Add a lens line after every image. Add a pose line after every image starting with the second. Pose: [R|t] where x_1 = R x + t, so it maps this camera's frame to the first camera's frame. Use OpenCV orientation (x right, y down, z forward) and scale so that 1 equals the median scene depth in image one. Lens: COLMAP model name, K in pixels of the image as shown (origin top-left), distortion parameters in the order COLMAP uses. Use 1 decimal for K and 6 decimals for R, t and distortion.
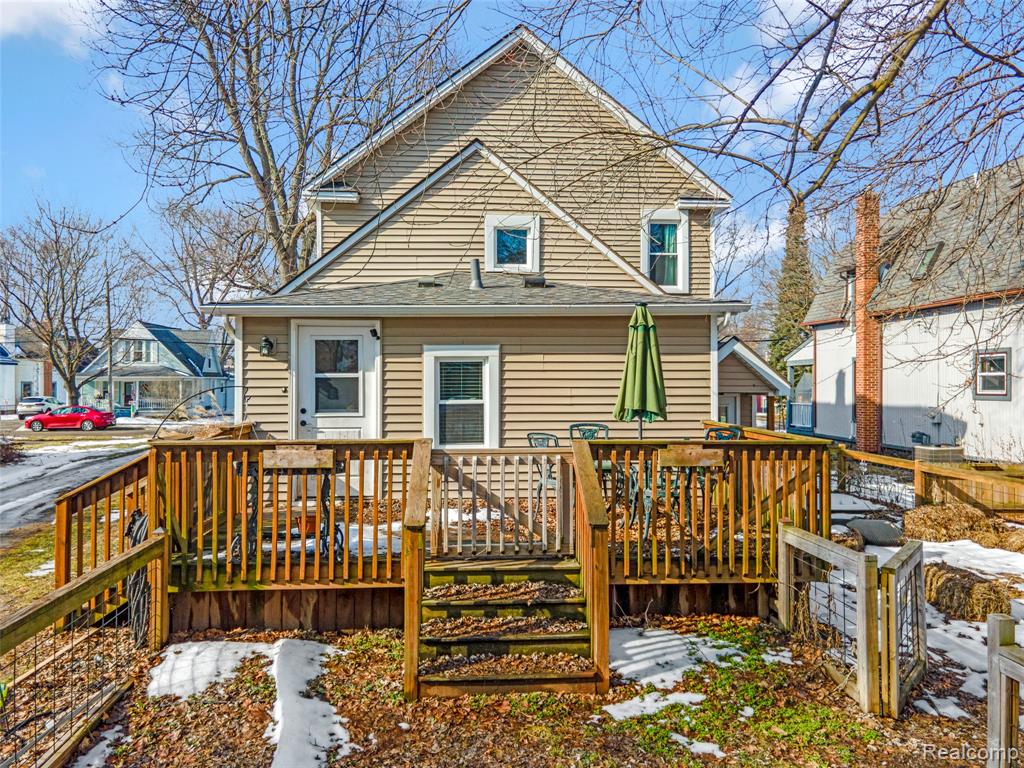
lens RADIAL K [[766.1, 0, 509.1], [0, 766.1, 380.7], [0, 0, 1]] dist [0.029927, 0.001547]
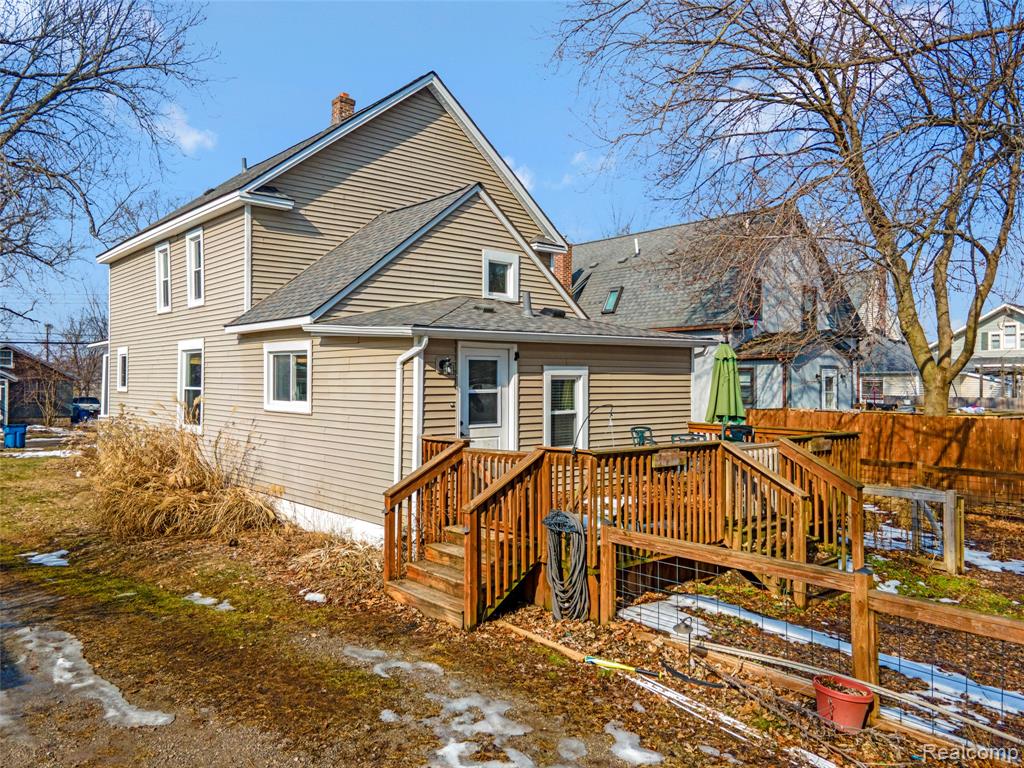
lens RADIAL K [[754.5, 0, 512.0], [0, 754.5, 384.0], [0, 0, 1]] dist [0.036910, 0.005171]
pose [[0.804624, -0.000442, 0.593784, -0.857240], [-0.002382, 0.999989, 0.003972, -0.022247], [-0.593779, -0.004611, 0.804615, 0.073702]]
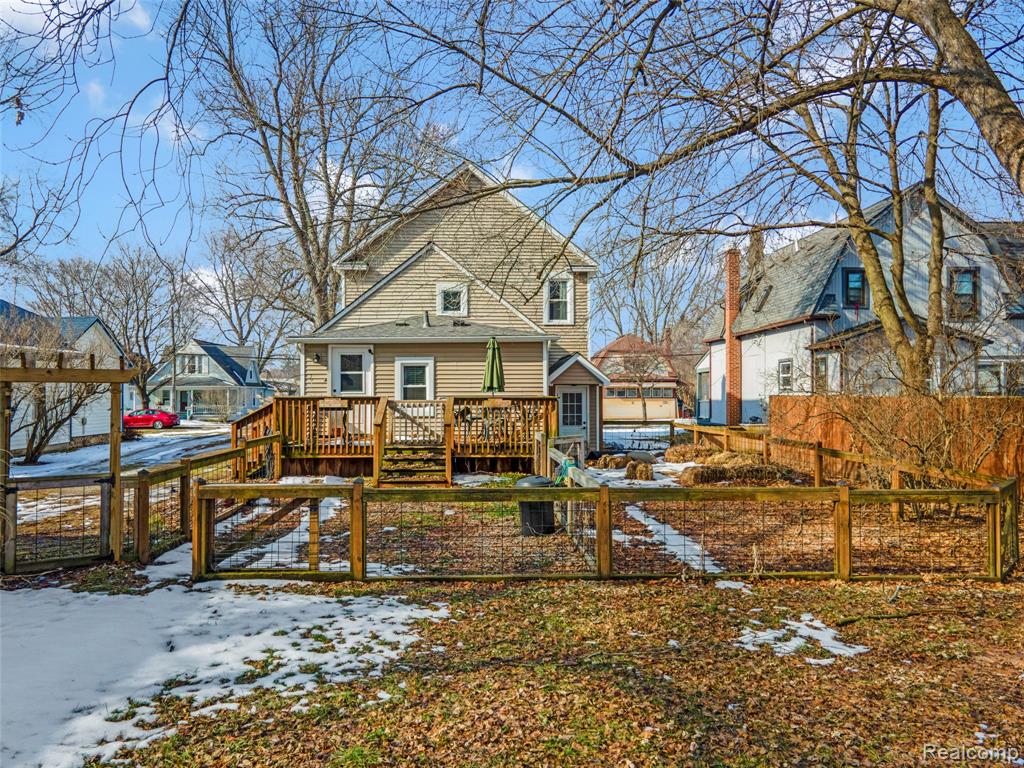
lens RADIAL K [[754.5, 0, 512.0], [0, 754.5, 384.0], [0, 0, 1]] dist [0.036910, 0.005171]
pose [[0.999650, -0.002946, -0.026293, 0.240214], [0.002607, 0.999913, -0.012916, 0.048438], [0.026329, 0.012843, 0.999571, -0.936382]]
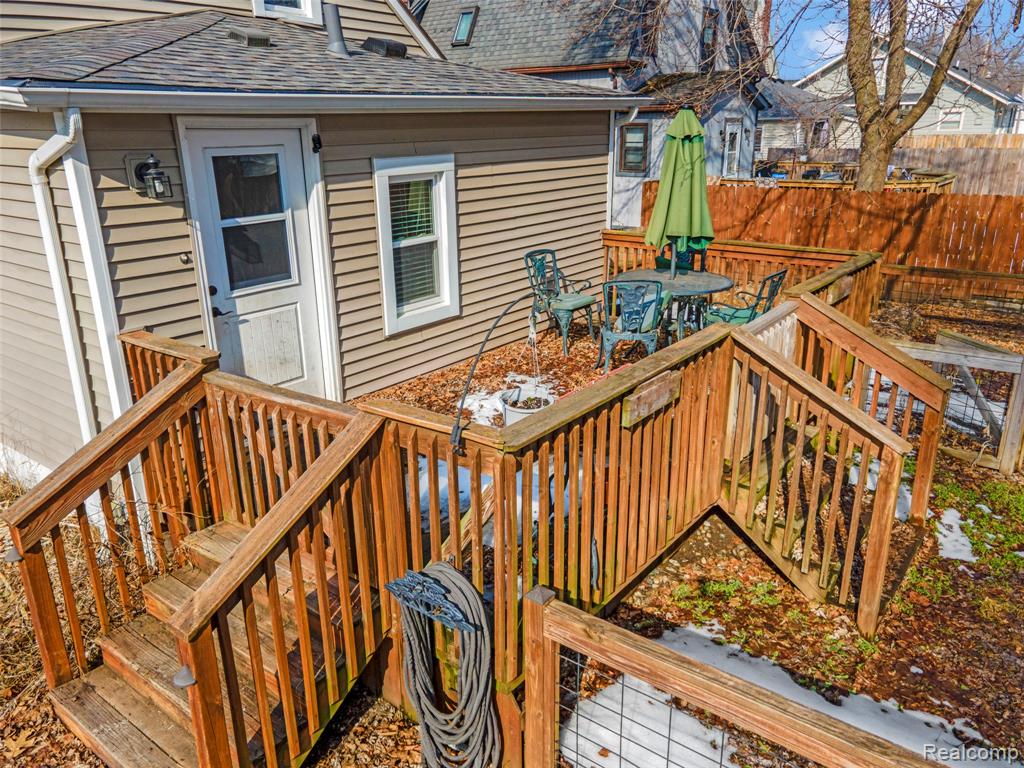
lens RADIAL K [[754.5, 0, 512.0], [0, 754.5, 384.0], [0, 0, 1]] dist [0.036910, 0.005171]
pose [[0.669789, -0.248747, 0.699648, -0.524060], [0.009728, 0.945080, 0.326693, -0.074569], [-0.742487, -0.212010, 0.635425, 0.471227]]
